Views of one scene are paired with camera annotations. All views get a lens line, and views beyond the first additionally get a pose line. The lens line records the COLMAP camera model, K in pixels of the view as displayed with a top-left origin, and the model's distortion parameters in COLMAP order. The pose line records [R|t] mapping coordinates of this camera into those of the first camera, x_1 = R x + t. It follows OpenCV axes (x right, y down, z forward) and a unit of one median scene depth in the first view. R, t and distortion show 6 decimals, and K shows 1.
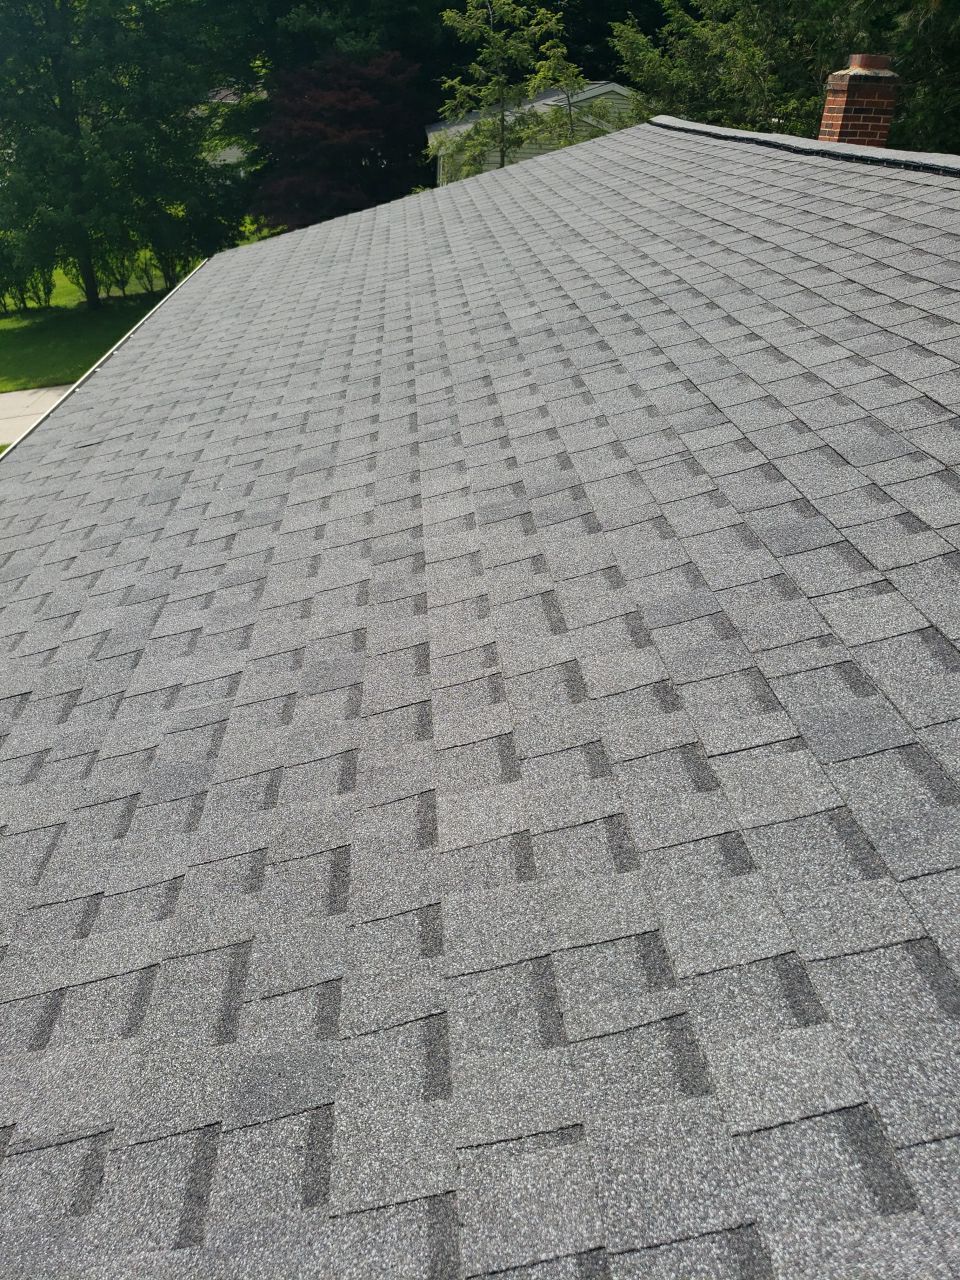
lens RADIAL K [[1037.4, 0, 482.9], [0, 1037.4, 646.7], [0, 0, 1]] dist [0.036461, -0.006223]
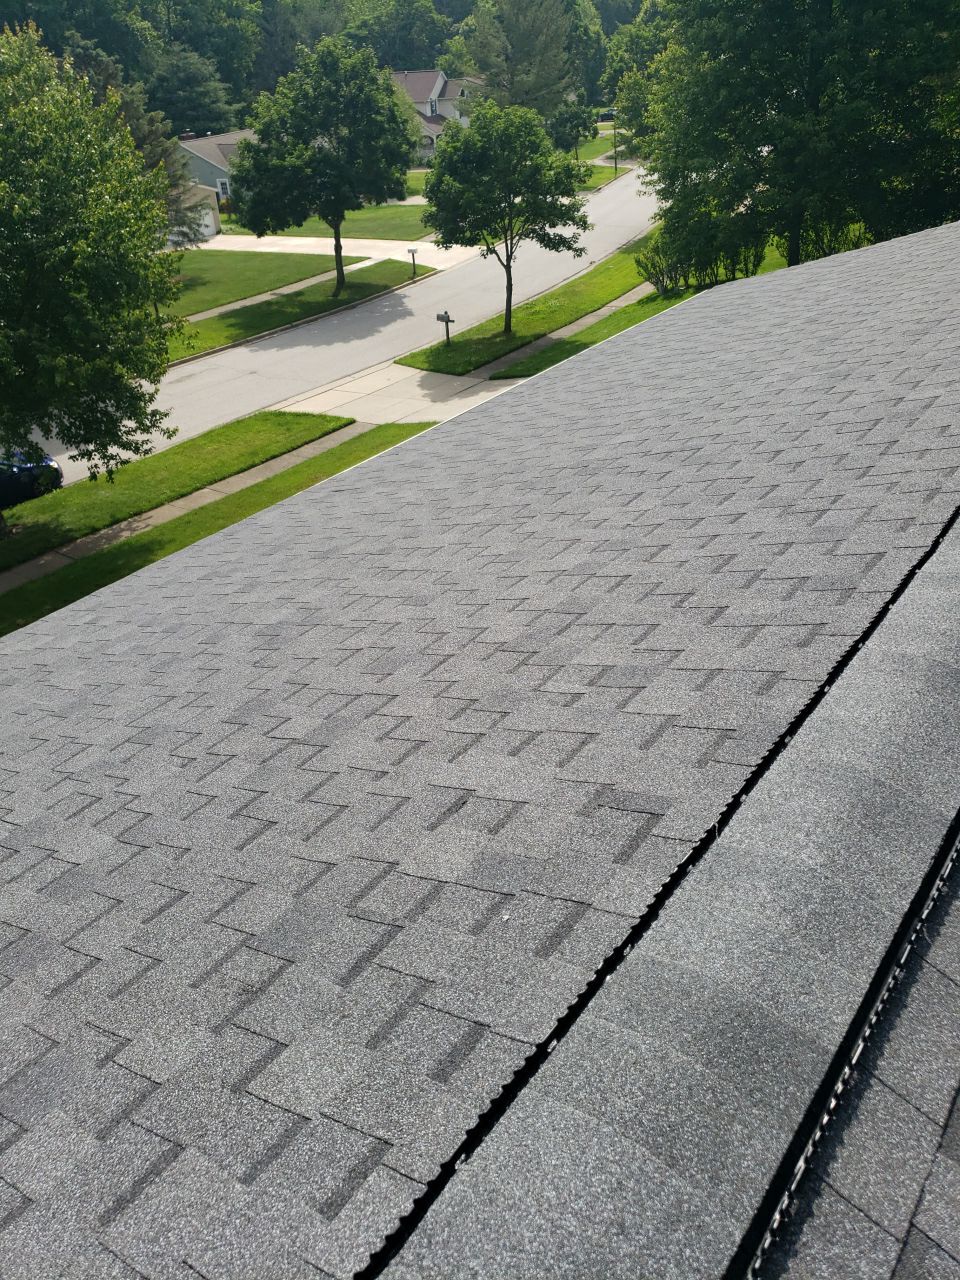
lens RADIAL K [[1037.4, 0, 448.8], [0, 1037.4, 645.6], [0, 0, 1]] dist [0.036461, -0.006223]
pose [[0.754085, 0.259040, -0.603535, 0.182960], [-0.232863, 0.964687, 0.123099, -0.058656], [0.614110, 0.047713, 0.787777, 0.006091]]
